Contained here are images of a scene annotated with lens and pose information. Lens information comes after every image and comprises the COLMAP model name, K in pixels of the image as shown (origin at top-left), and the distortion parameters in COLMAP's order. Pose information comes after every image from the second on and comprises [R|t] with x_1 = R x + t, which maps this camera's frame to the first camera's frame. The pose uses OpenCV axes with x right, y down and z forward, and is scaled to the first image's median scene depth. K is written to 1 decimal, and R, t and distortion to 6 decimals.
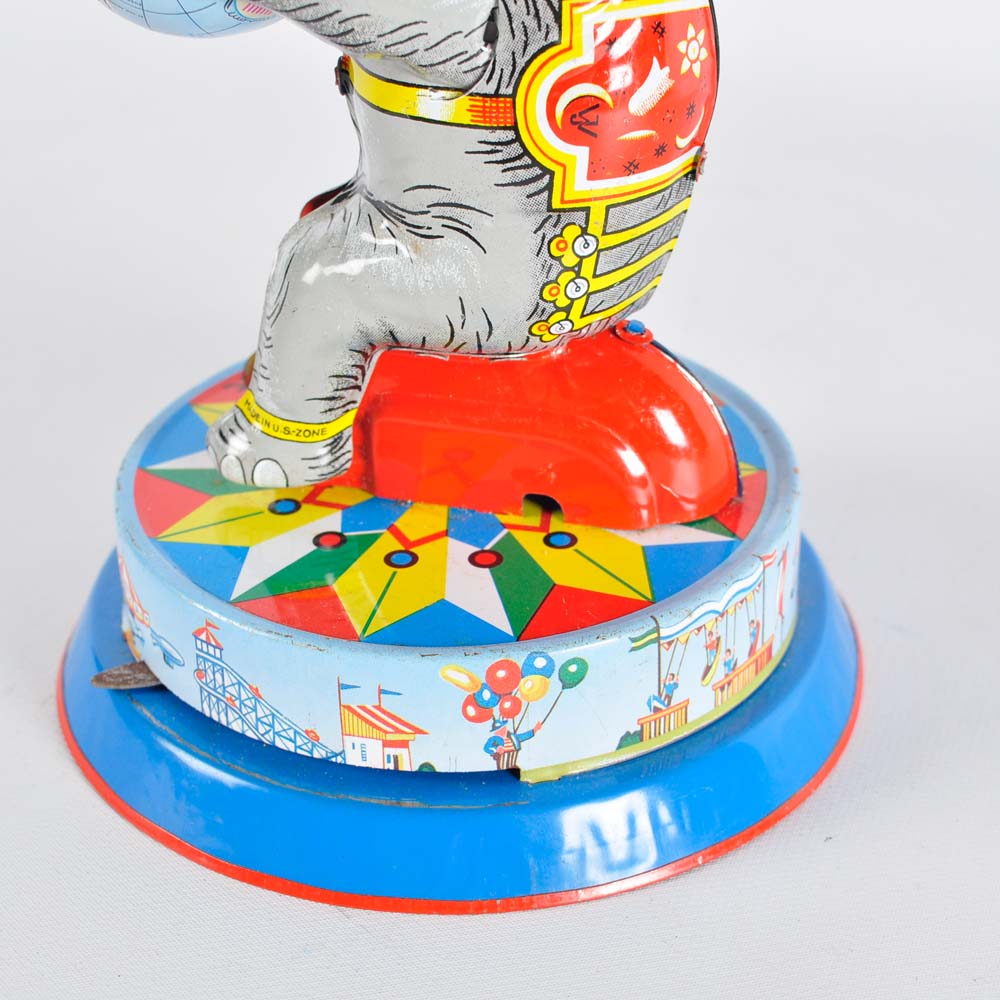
lens RADIAL K [[2488.4, 0, 499.6], [0, 2488.4, 504.3], [0, 0, 1]] dist [-0.011771, 0.000000]
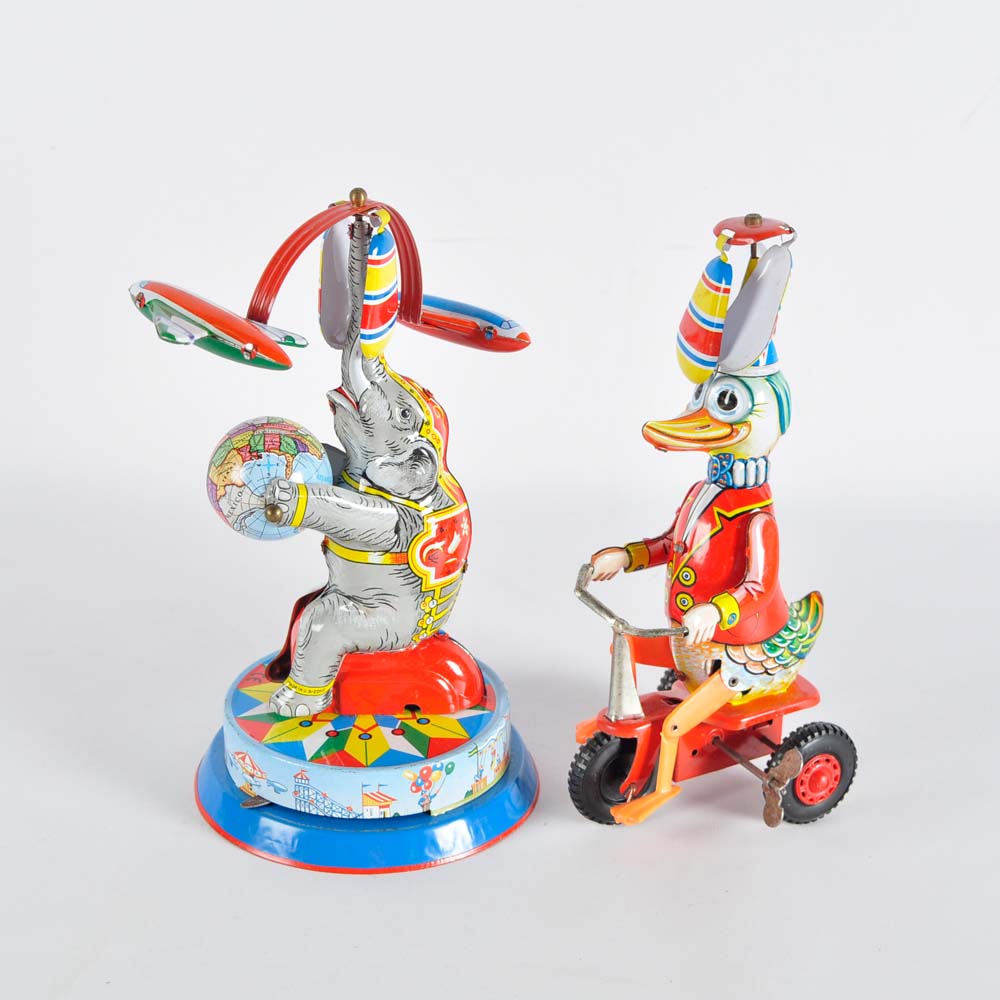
lens RADIAL K [[2488.4, 0, 494.5], [0, 2488.4, 493.2], [0, 0, 1]] dist [-0.011771, 0.000000]
pose [[0.951809, -0.105006, 0.288155, -0.627229], [0.137379, 0.986003, -0.094468, 0.035929], [-0.274202, 0.129502, 0.952912, -1.478234]]
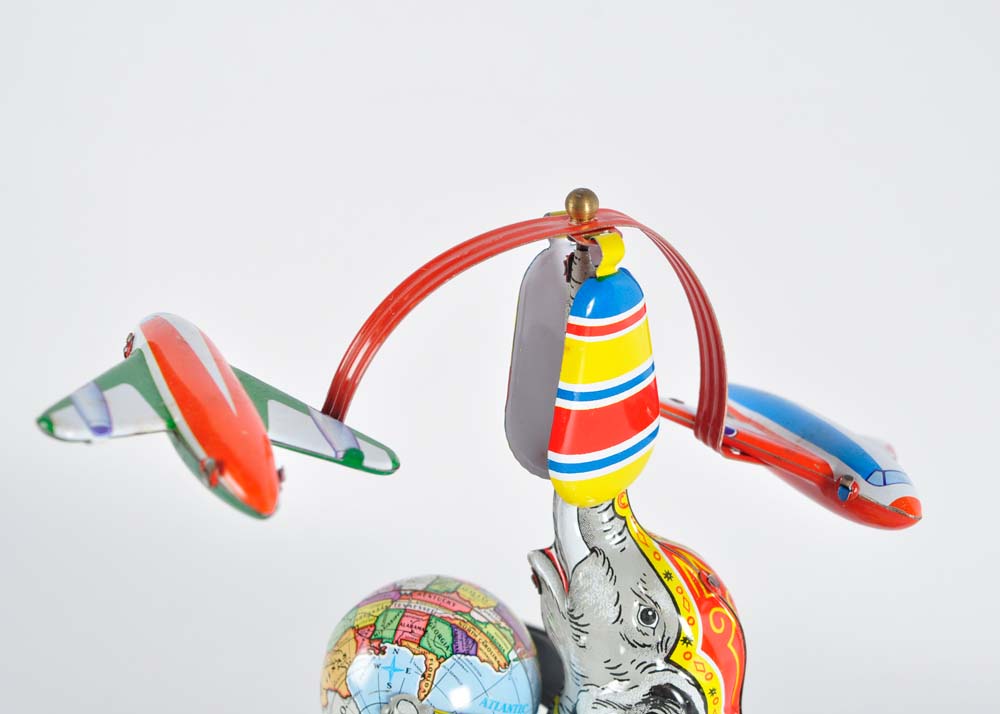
lens RADIAL K [[2403.7, 0, 510.0], [0, 2403.7, 350.4], [0, 0, 1]] dist [0.060287, 0.000000]
pose [[0.991087, 0.038280, -0.127597, 0.094434], [-0.059917, 0.983566, -0.170319, -0.204321], [0.118980, 0.176447, 0.977093, -0.393115]]
